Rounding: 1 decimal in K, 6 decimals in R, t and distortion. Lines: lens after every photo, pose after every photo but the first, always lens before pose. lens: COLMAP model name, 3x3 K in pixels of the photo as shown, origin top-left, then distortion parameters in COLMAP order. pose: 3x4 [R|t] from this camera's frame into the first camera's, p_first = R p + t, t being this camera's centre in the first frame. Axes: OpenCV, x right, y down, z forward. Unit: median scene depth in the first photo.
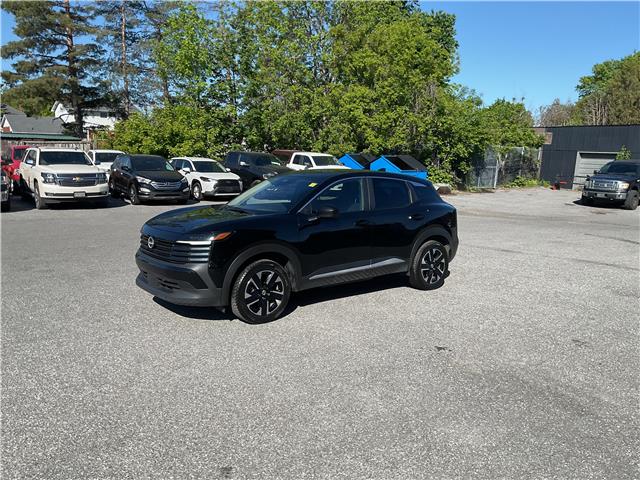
lens RADIAL K [[527.7, 0, 320.0], [0, 527.7, 240.0], [0, 0, 1]] dist [0.078355, -0.145187]
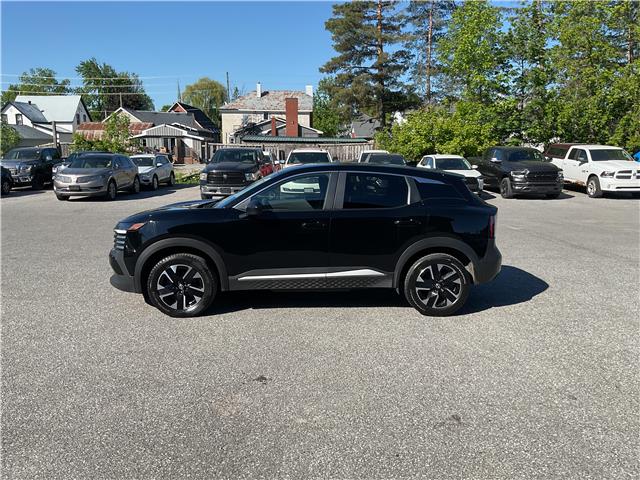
lens RADIAL K [[527.7, 0, 320.0], [0, 527.7, 240.0], [0, 0, 1]] dist [0.078355, -0.145187]
pose [[0.803942, 0.075131, -0.589943, 0.139410], [-0.073877, 0.996921, 0.026286, -0.006865], [0.590102, 0.022451, 0.807017, 0.070774]]
